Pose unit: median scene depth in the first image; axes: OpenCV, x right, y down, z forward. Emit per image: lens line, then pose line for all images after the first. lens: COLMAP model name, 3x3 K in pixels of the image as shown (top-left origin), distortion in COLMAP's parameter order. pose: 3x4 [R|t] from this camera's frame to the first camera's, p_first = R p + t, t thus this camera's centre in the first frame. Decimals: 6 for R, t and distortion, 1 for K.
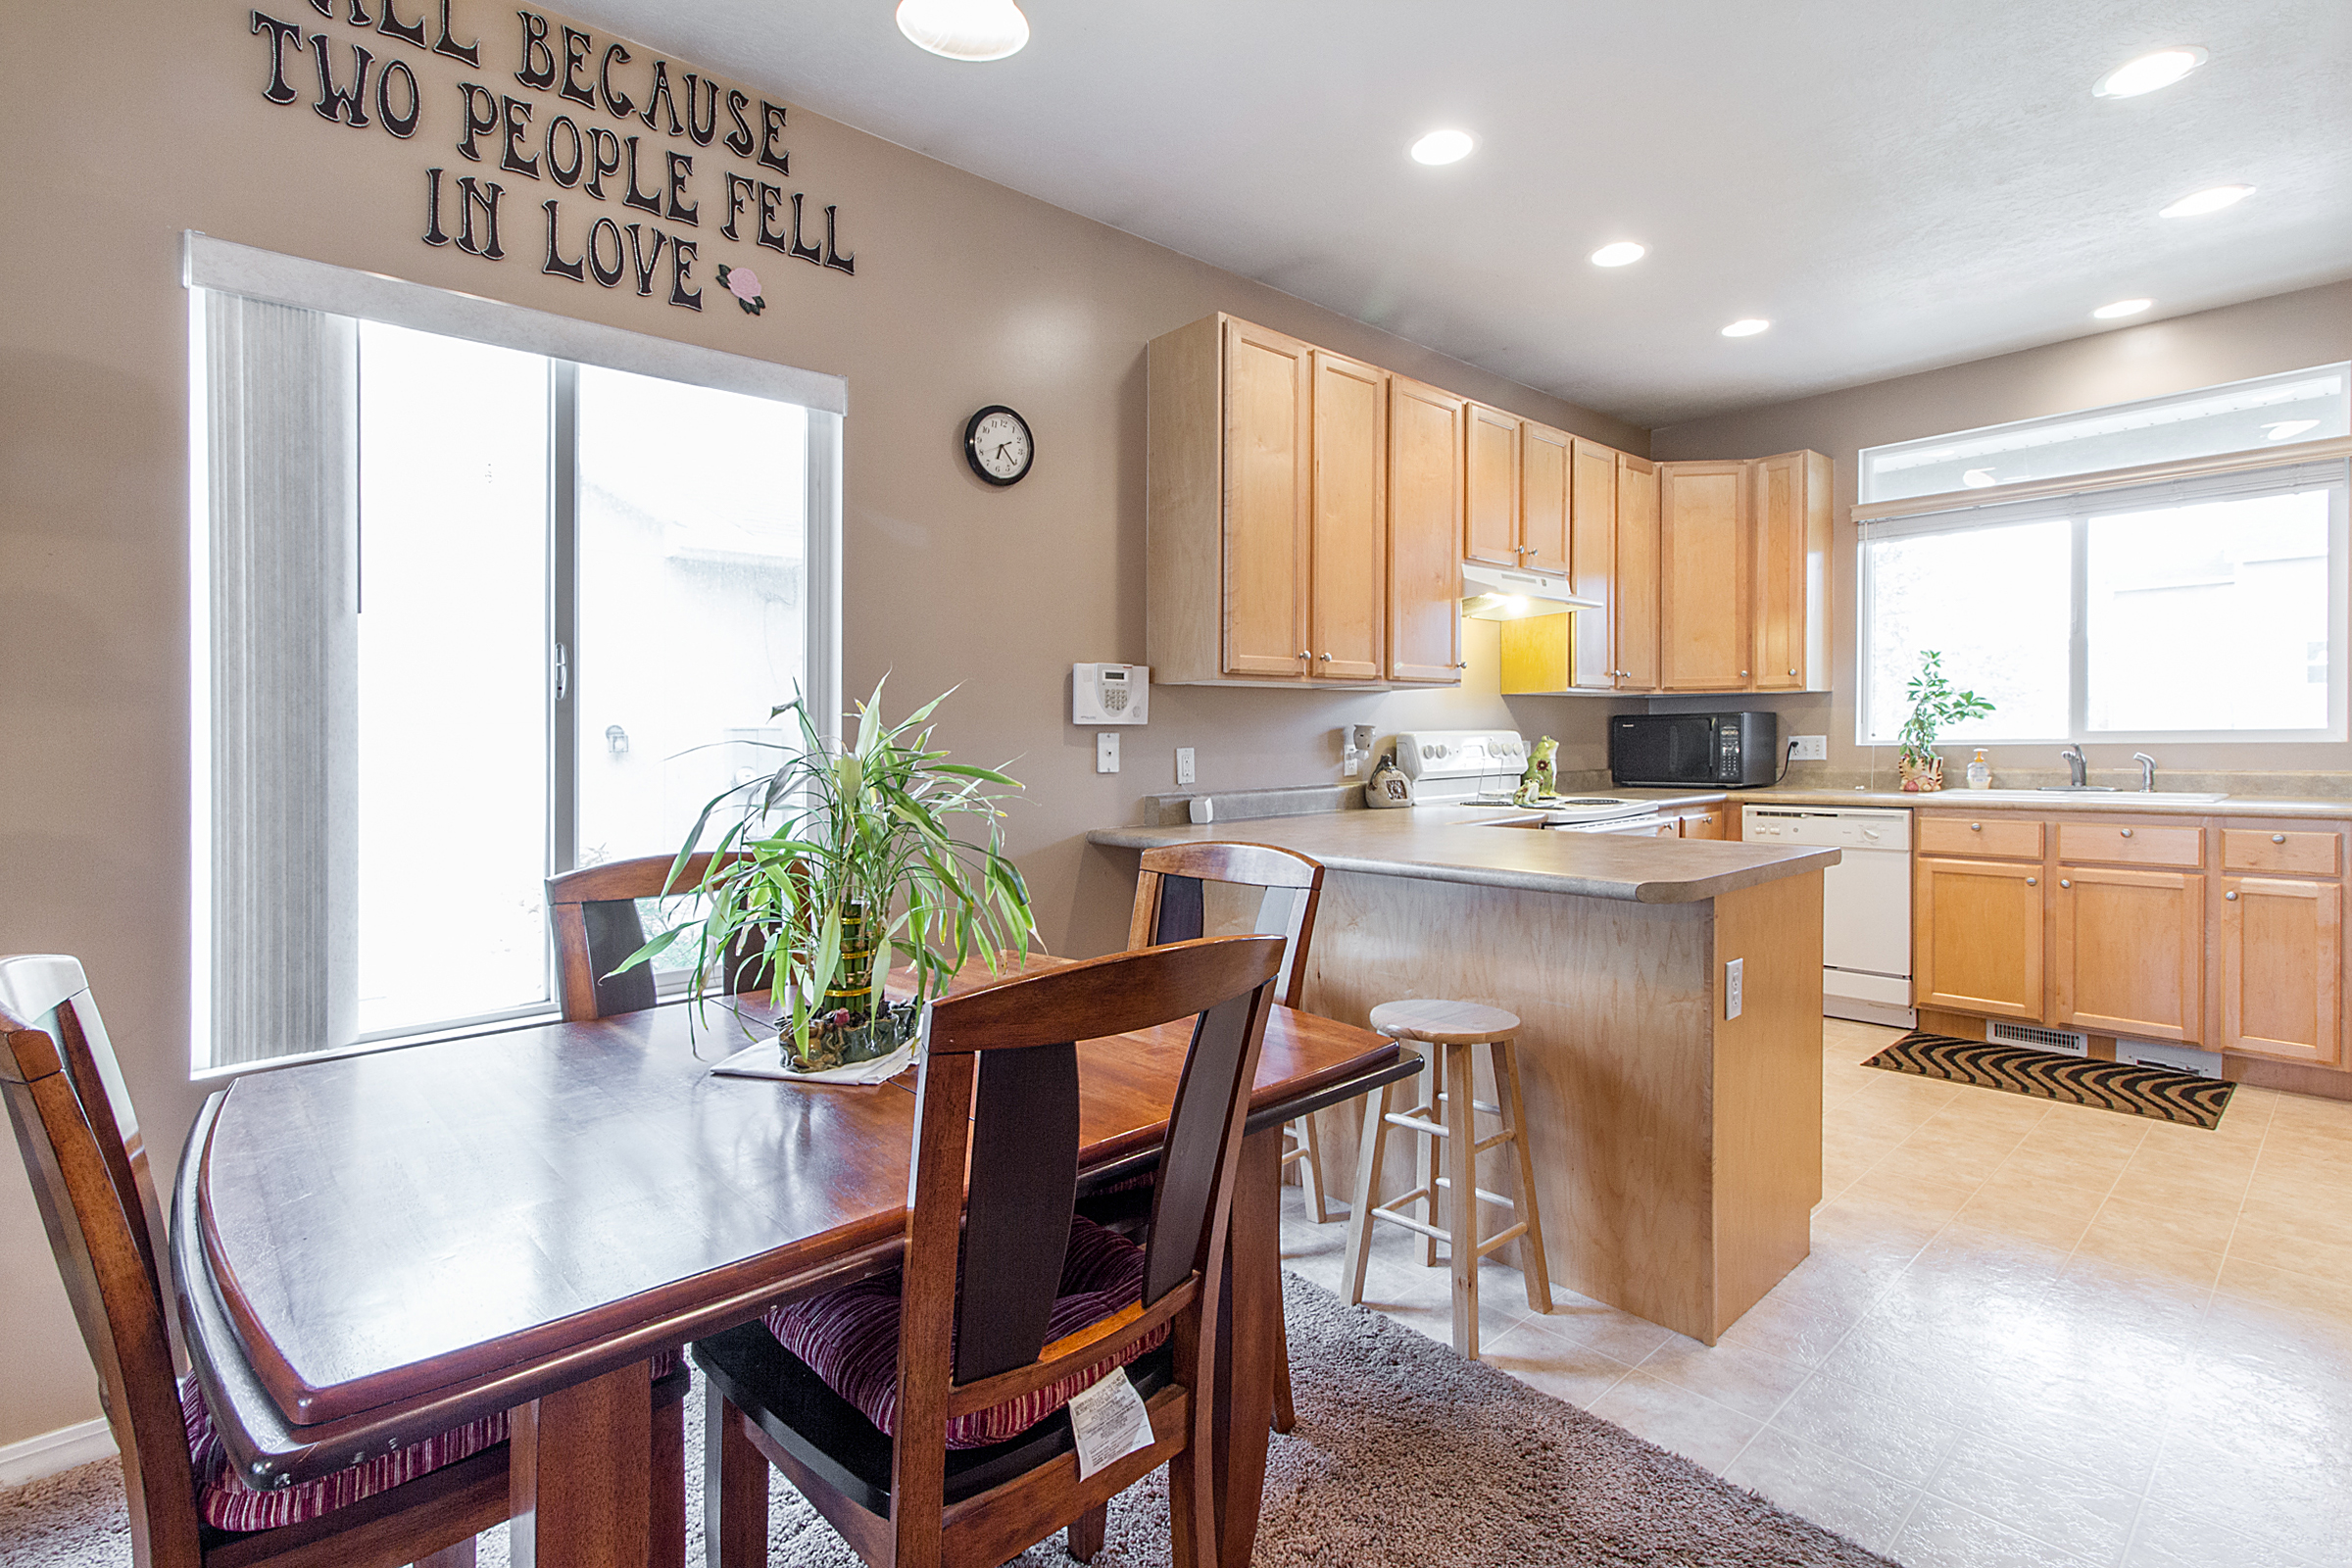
lens RADIAL K [[1142.3, 0, 1145.3], [0, 1142.3, 732.5], [0, 0, 1]] dist [-0.000770, -0.000653]
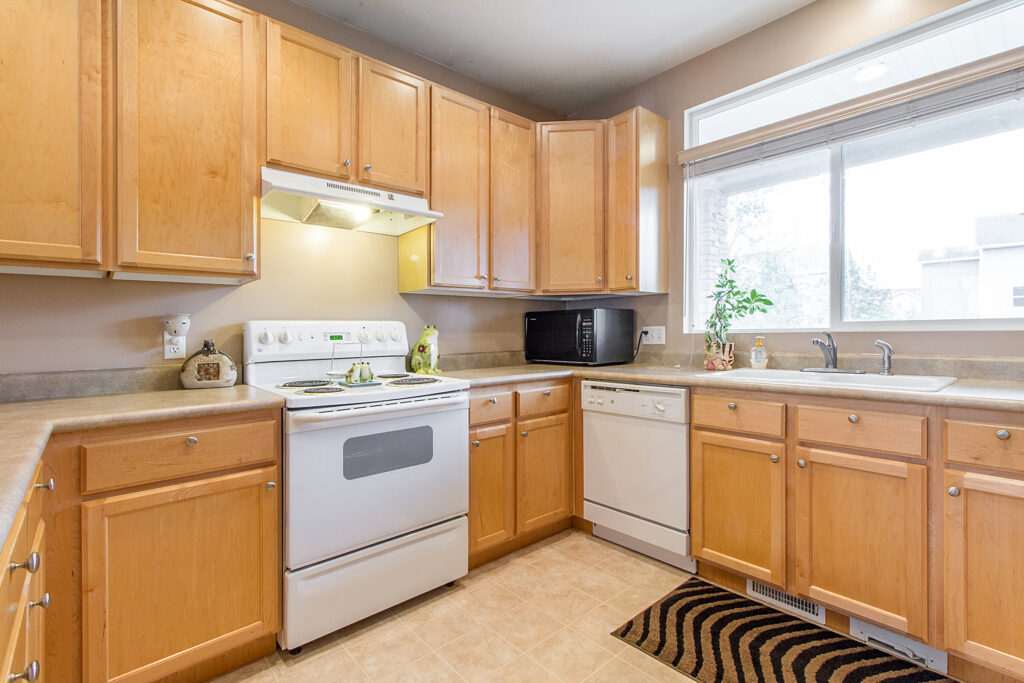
lens RADIAL K [[495.1, 0, 512.9], [0, 495.1, 324.2], [0, 0, 1]] dist [-0.000682, 0.000757]
pose [[0.999966, 0.002354, 0.007934, 0.468423], [-0.002276, 0.999948, -0.009911, 0.007340], [-0.007957, 0.009892, 0.999919, 0.475025]]
